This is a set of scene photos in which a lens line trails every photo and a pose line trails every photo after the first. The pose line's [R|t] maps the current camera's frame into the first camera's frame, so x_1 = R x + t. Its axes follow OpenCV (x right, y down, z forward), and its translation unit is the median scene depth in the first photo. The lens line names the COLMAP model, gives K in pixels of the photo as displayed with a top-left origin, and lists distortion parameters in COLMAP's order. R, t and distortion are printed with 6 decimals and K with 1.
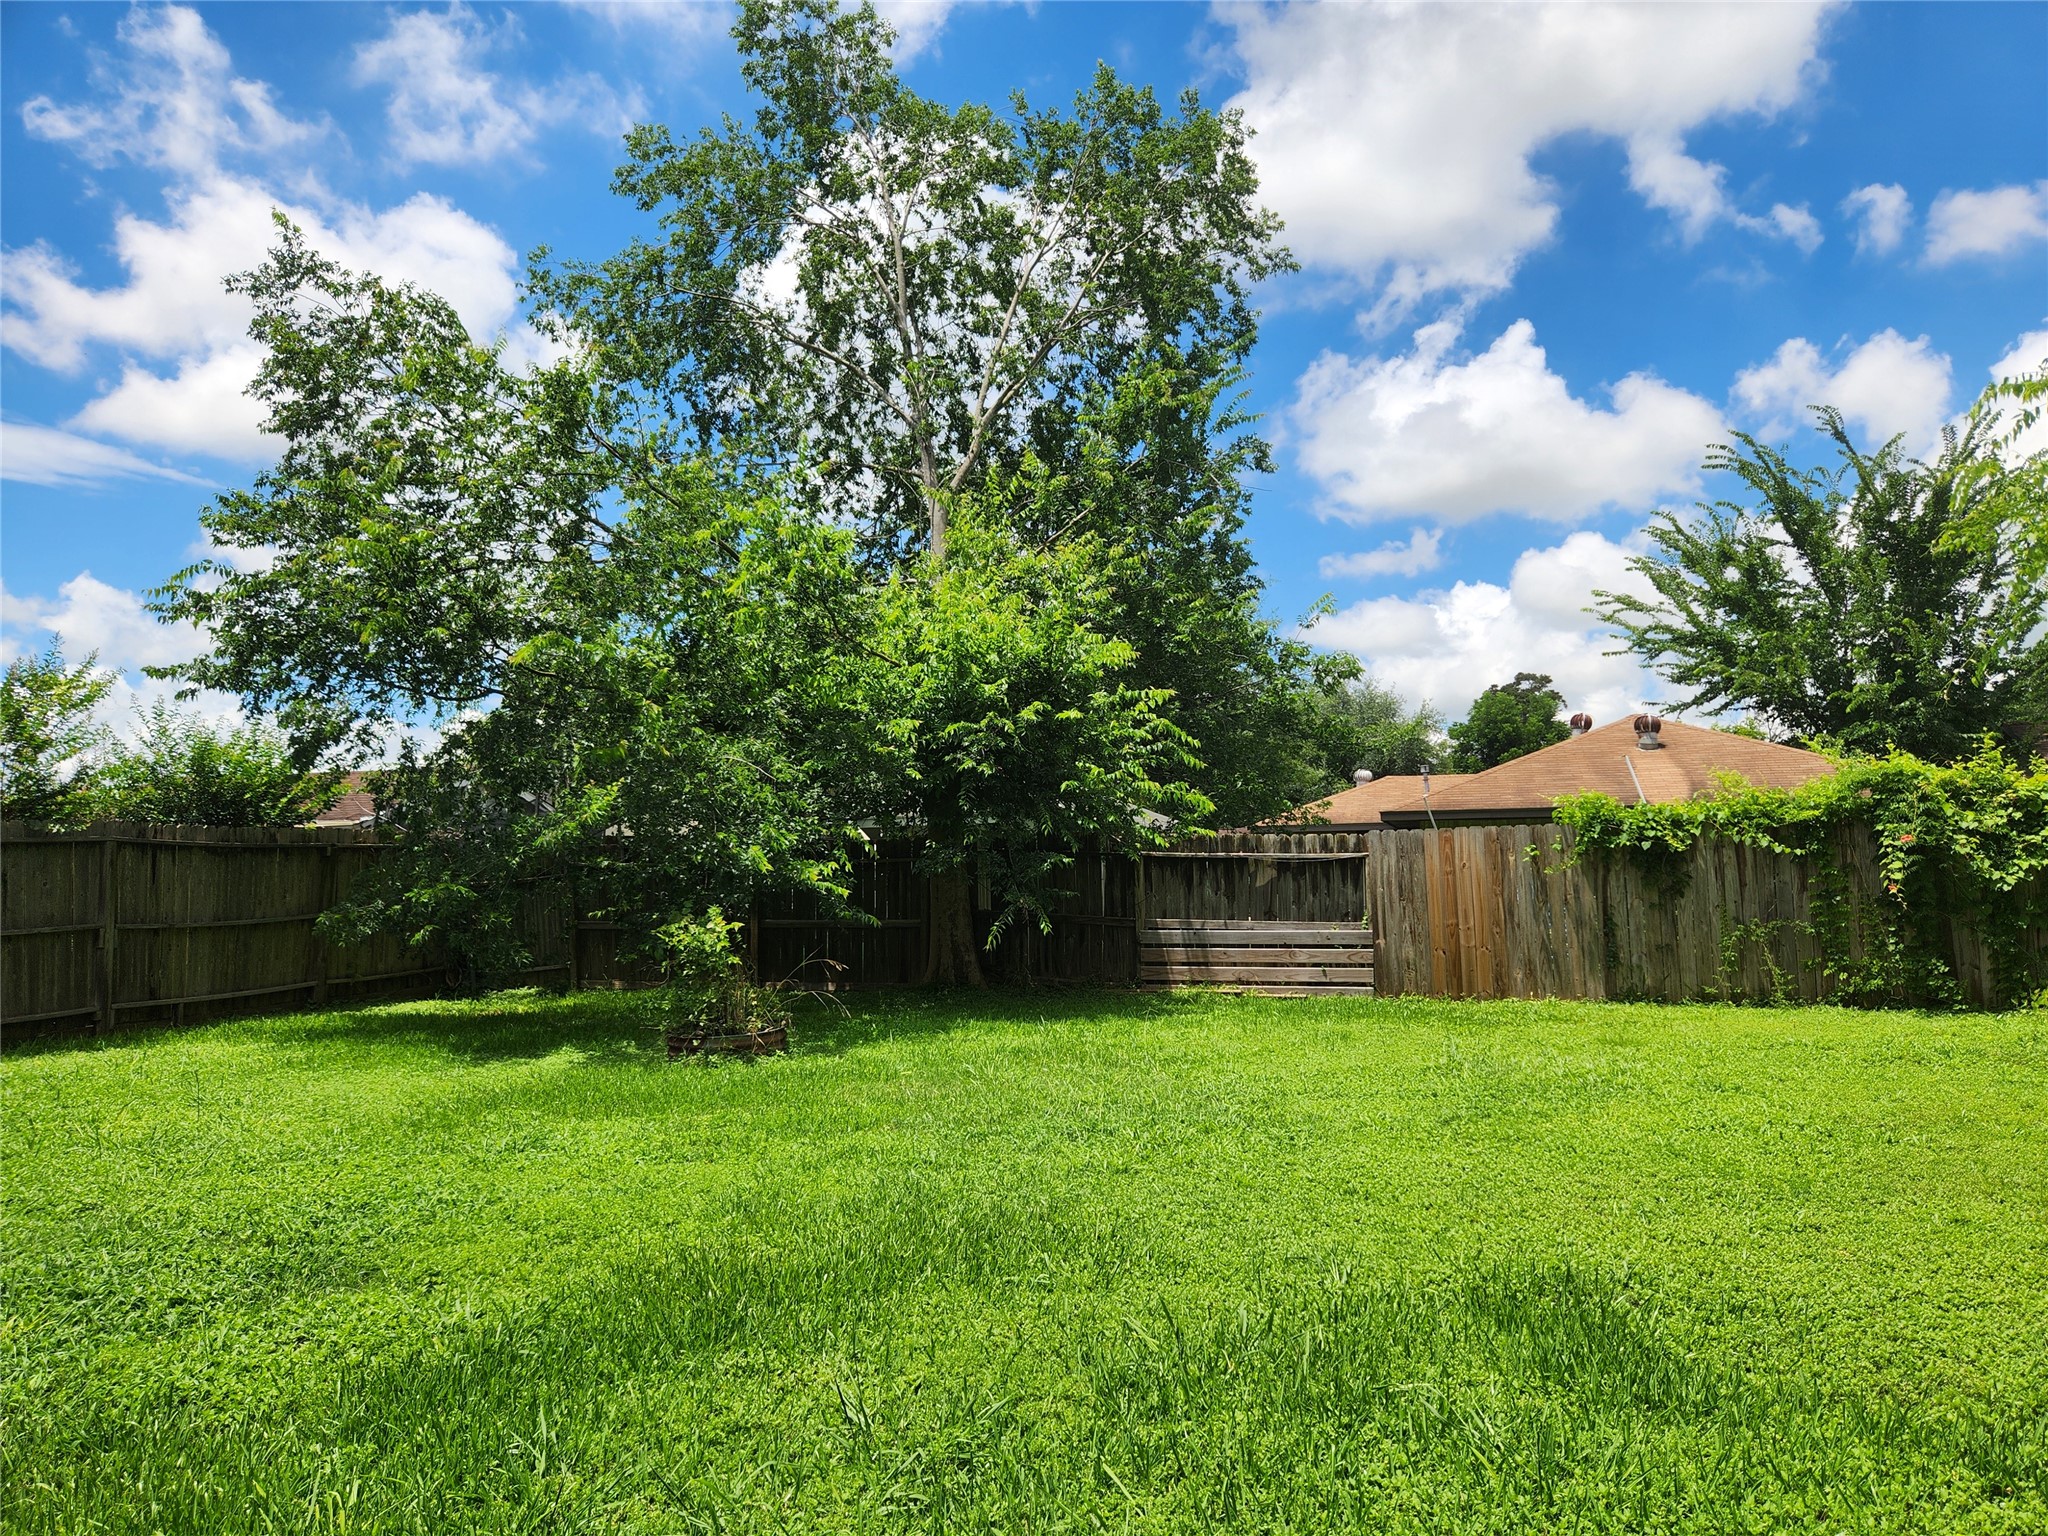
lens RADIAL K [[1349.9, 0, 964.0], [0, 1349.9, 771.1], [0, 0, 1]] dist [0.004860, -0.001966]
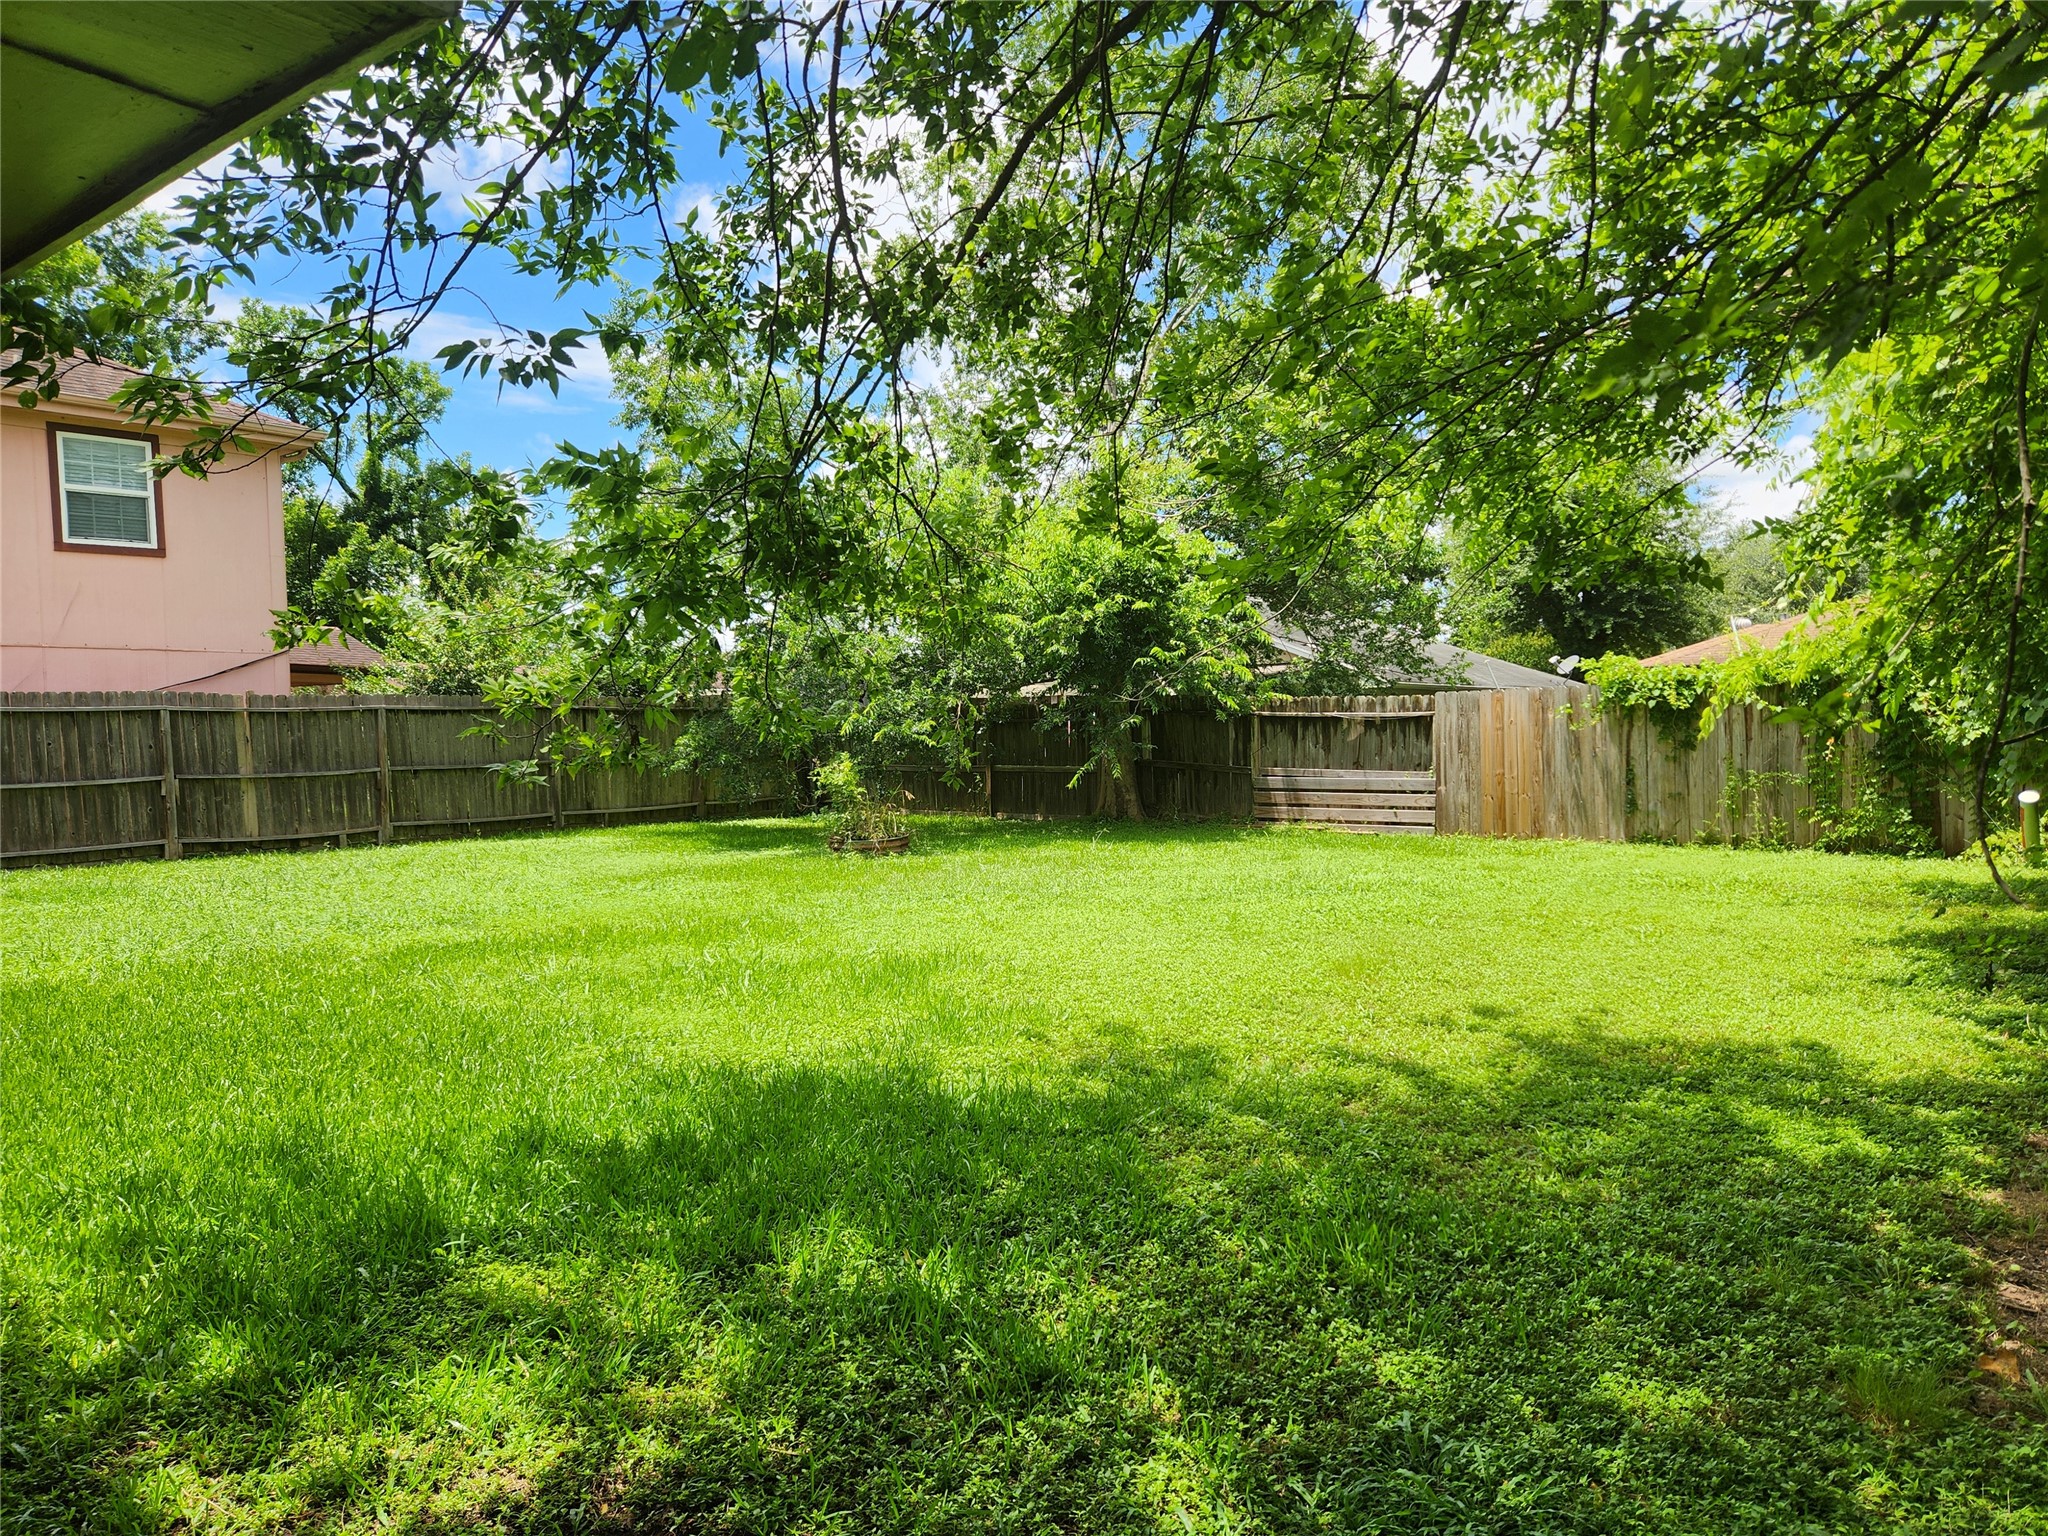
lens RADIAL K [[1349.9, 0, 964.0], [0, 1349.9, 771.1], [0, 0, 1]] dist [0.004860, -0.001966]
pose [[0.922008, 0.010142, -0.387039, 0.375773], [0.031066, 0.994496, 0.100064, -0.016720], [0.385924, -0.104283, 0.916618, -0.214830]]
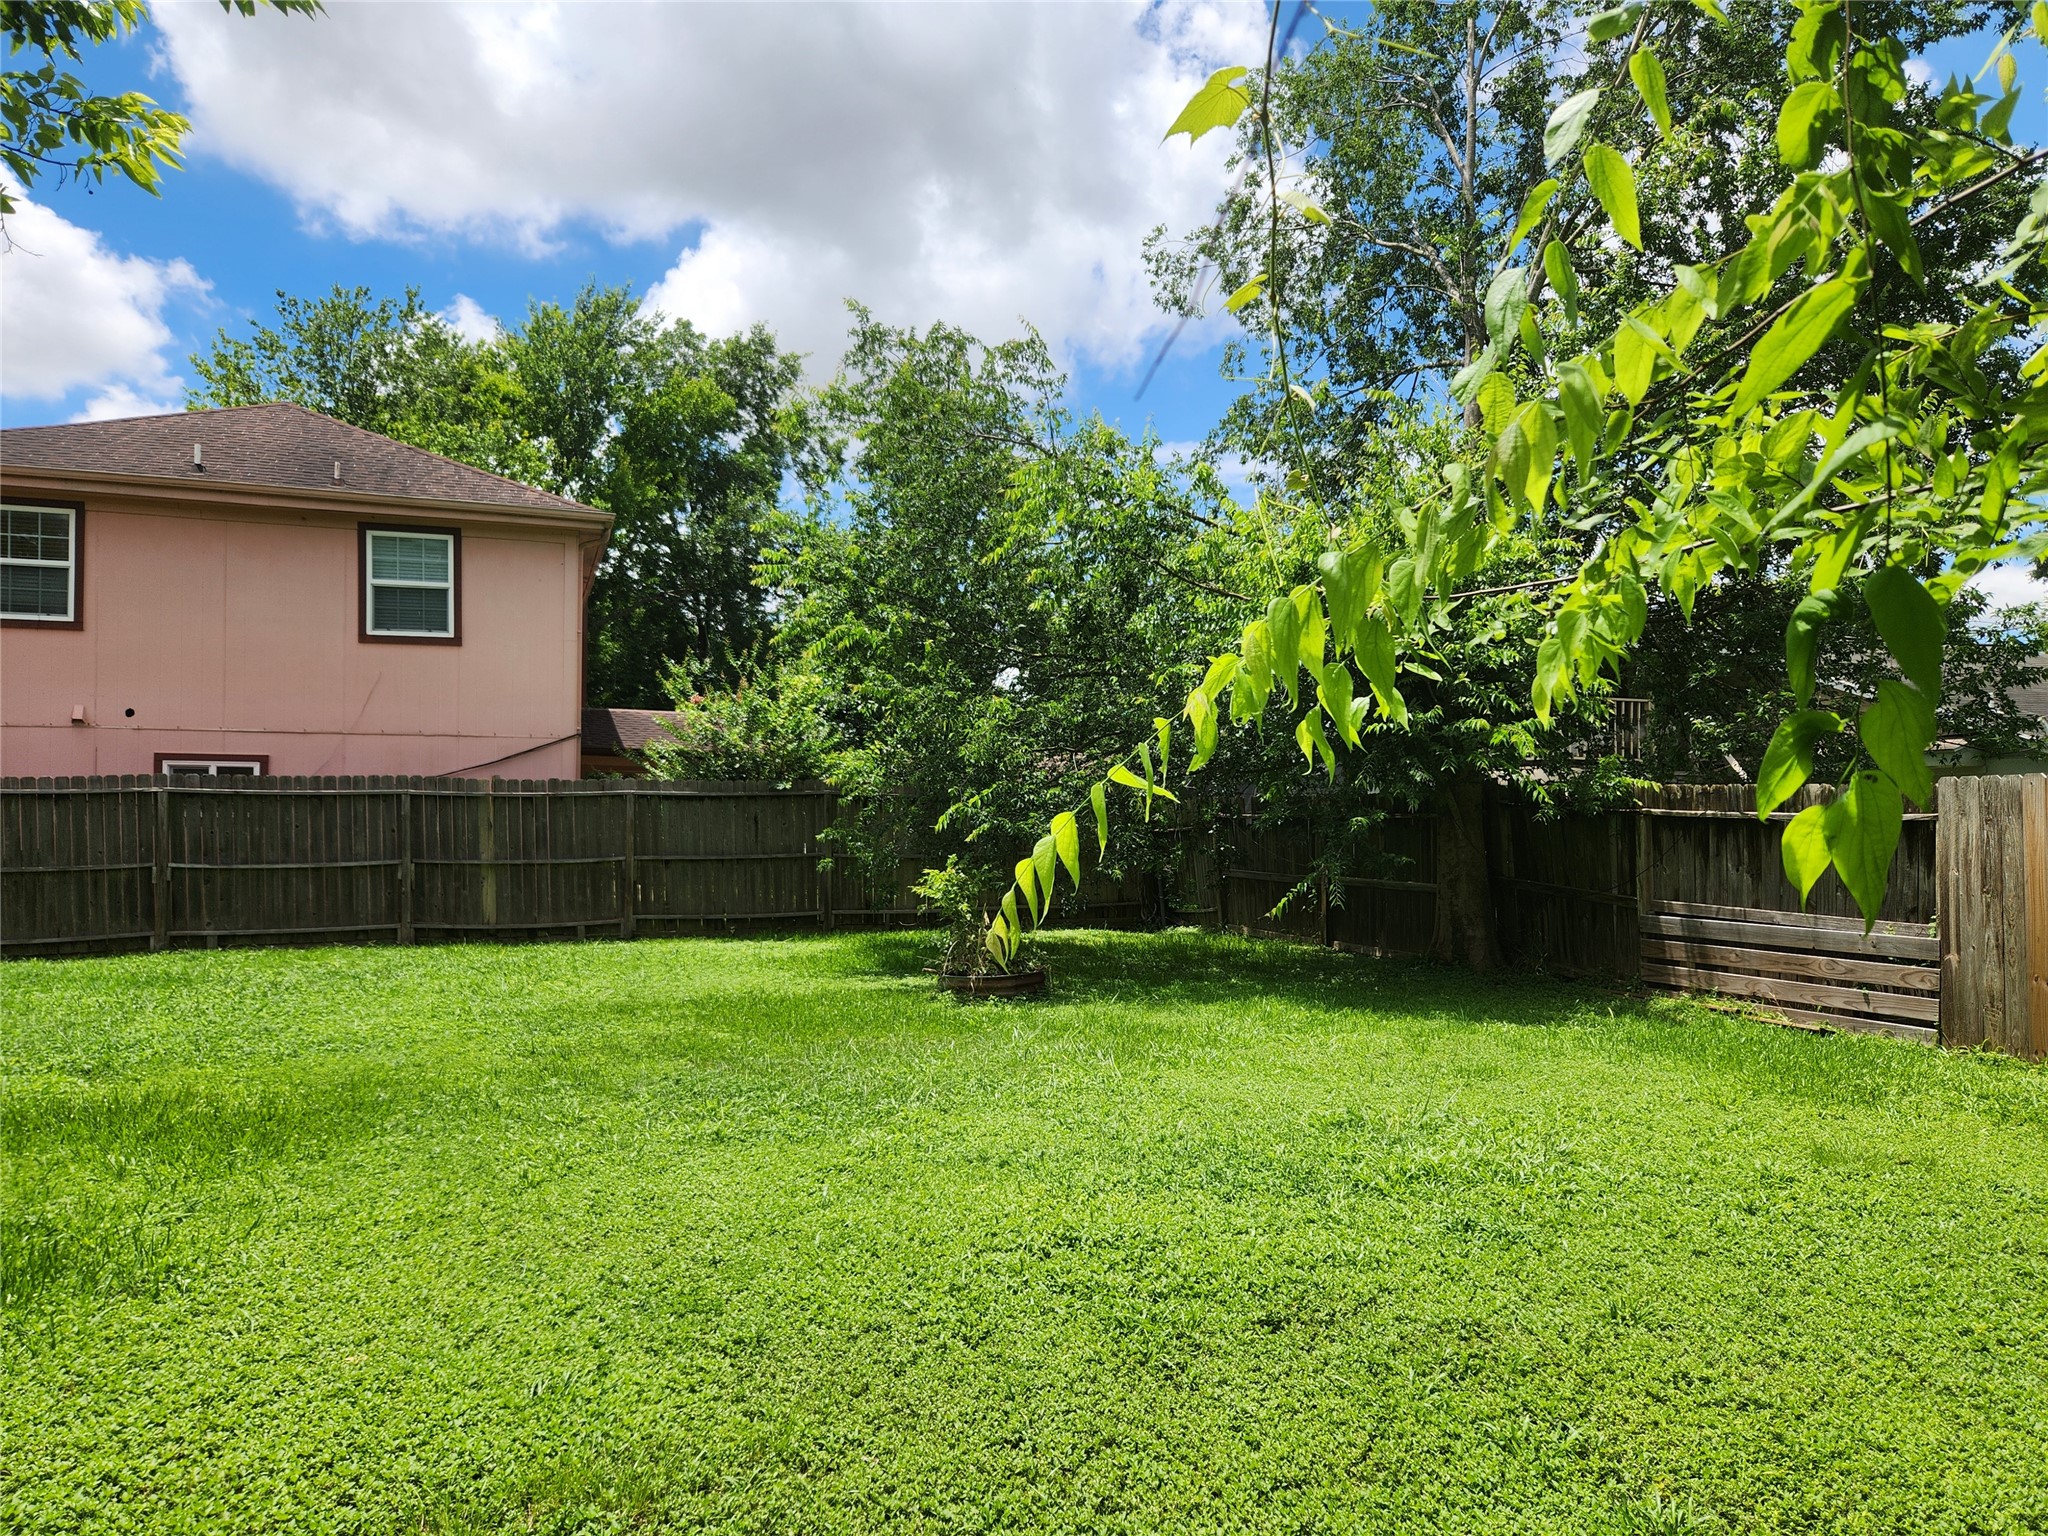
lens RADIAL K [[1349.9, 0, 964.0], [0, 1349.9, 771.1], [0, 0, 1]] dist [0.004860, -0.001966]
pose [[0.617383, -0.015926, -0.786501, 0.512803], [0.046080, 0.998810, 0.015946, 0.010633], [0.785312, -0.046087, 0.617383, 0.267221]]
